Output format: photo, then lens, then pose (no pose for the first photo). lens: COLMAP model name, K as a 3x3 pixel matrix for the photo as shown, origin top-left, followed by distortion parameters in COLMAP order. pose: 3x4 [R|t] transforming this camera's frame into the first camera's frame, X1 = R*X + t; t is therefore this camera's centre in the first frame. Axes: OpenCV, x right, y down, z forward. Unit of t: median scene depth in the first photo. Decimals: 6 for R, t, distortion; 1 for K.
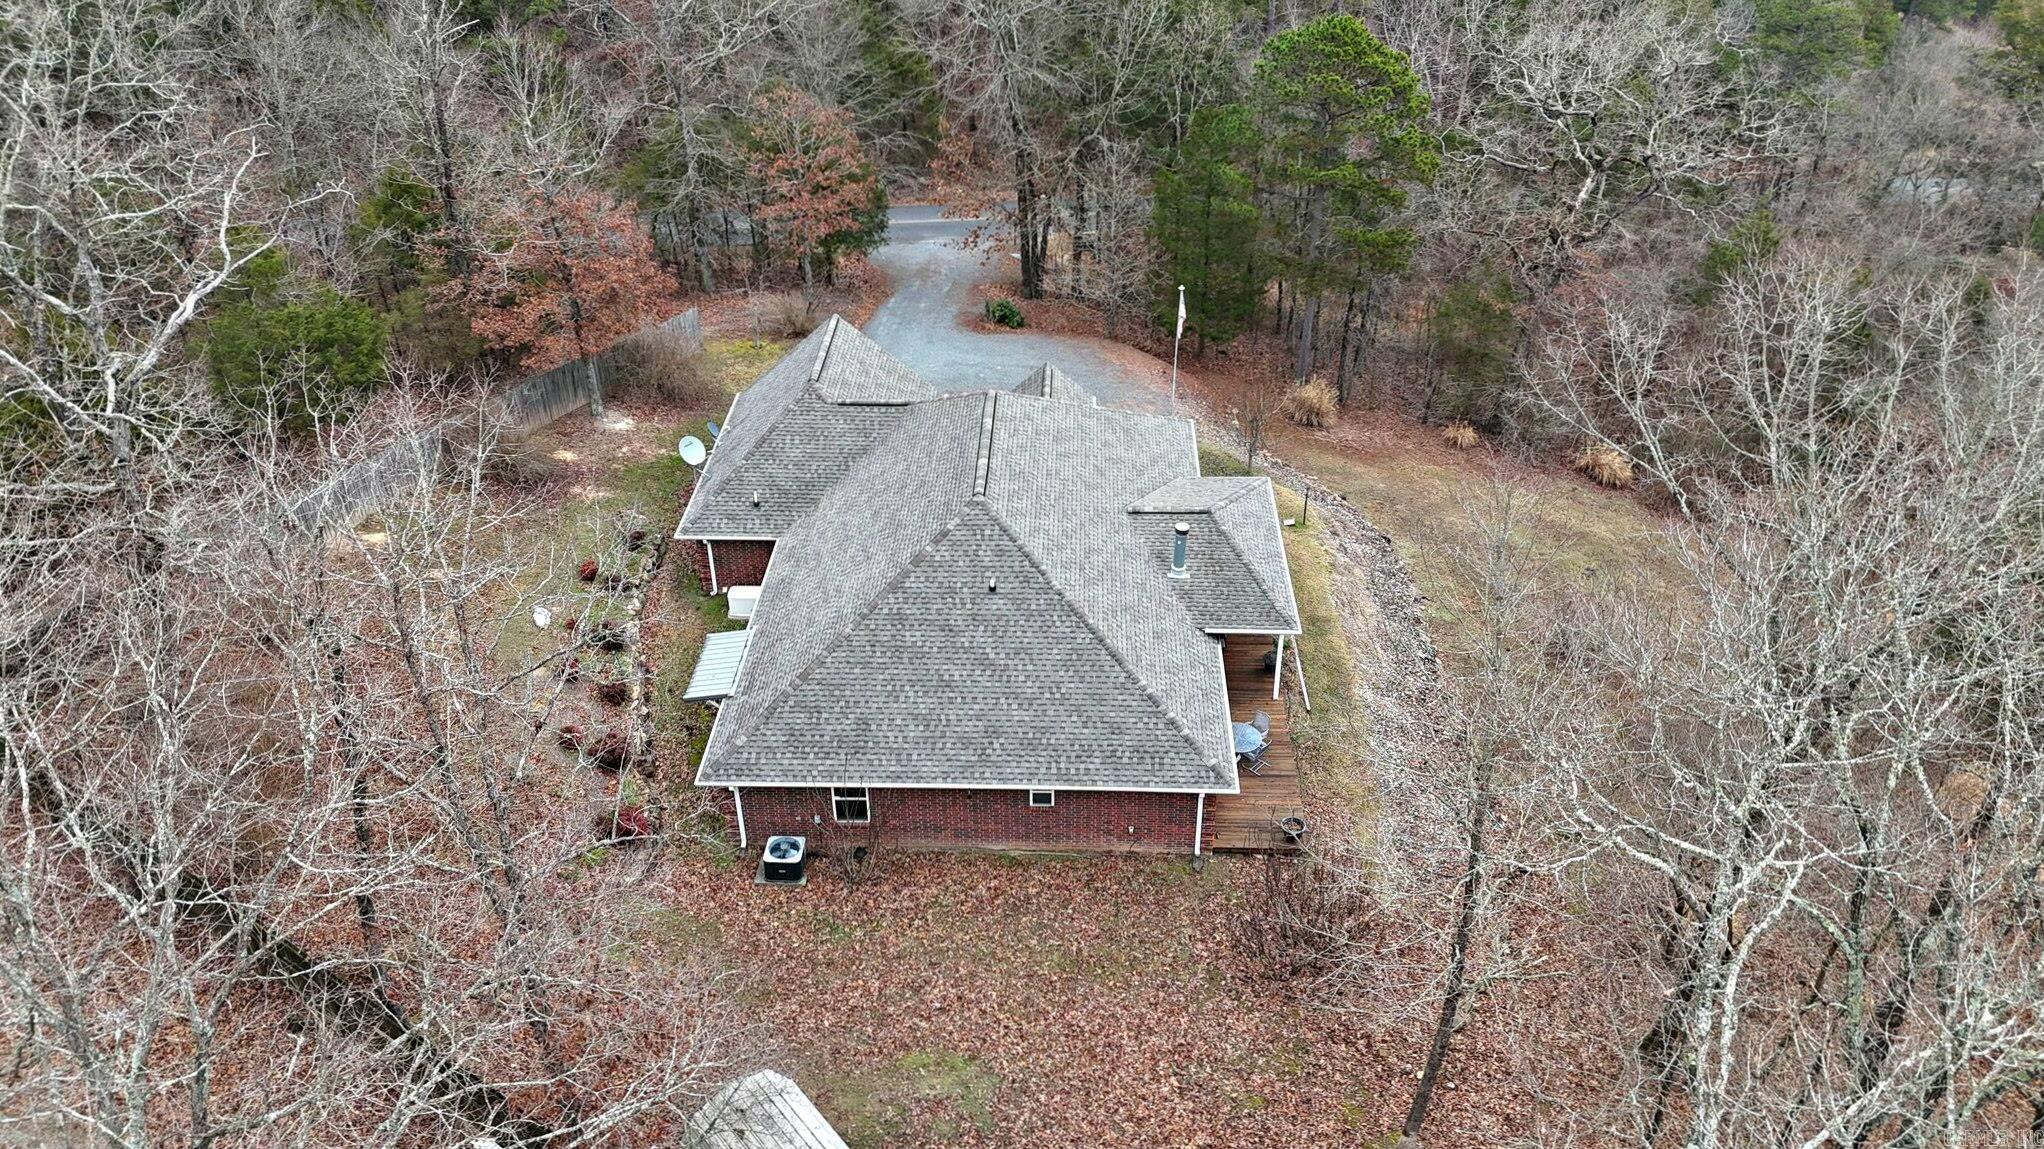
lens RADIAL K [[1493.6, 0, 1025.3], [0, 1493.6, 572.8], [0, 0, 1]] dist [0.071522, -0.064891]
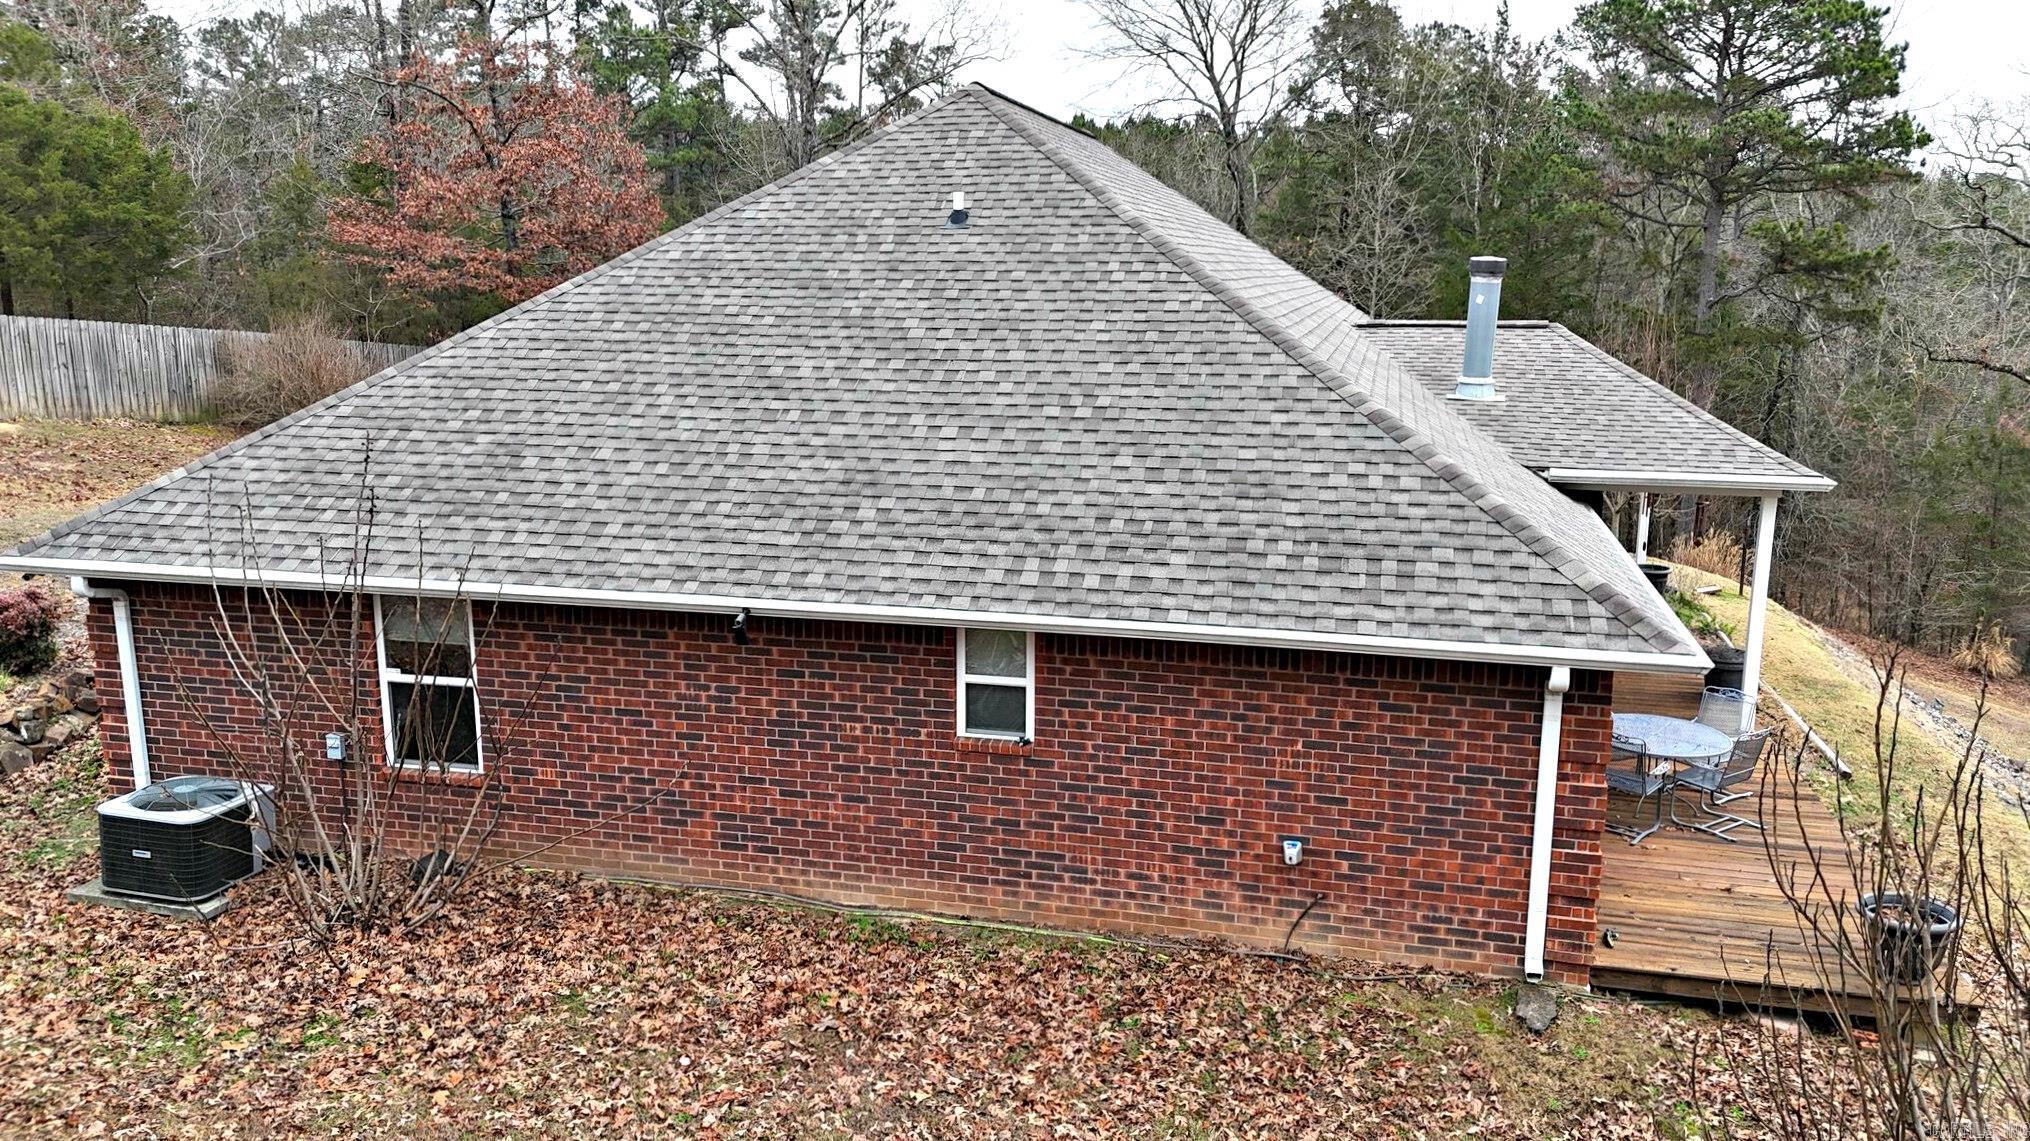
lens RADIAL K [[1523.4, 0, 1015.2], [0, 1523.4, 567.9], [0, 0, 1]] dist [0.194973, -0.375004]
pose [[0.980116, 0.055795, -0.190419, 0.071909], [-0.120555, 0.929671, -0.348107, 0.229956], [0.157604, 0.364141, 0.917912, 0.698214]]
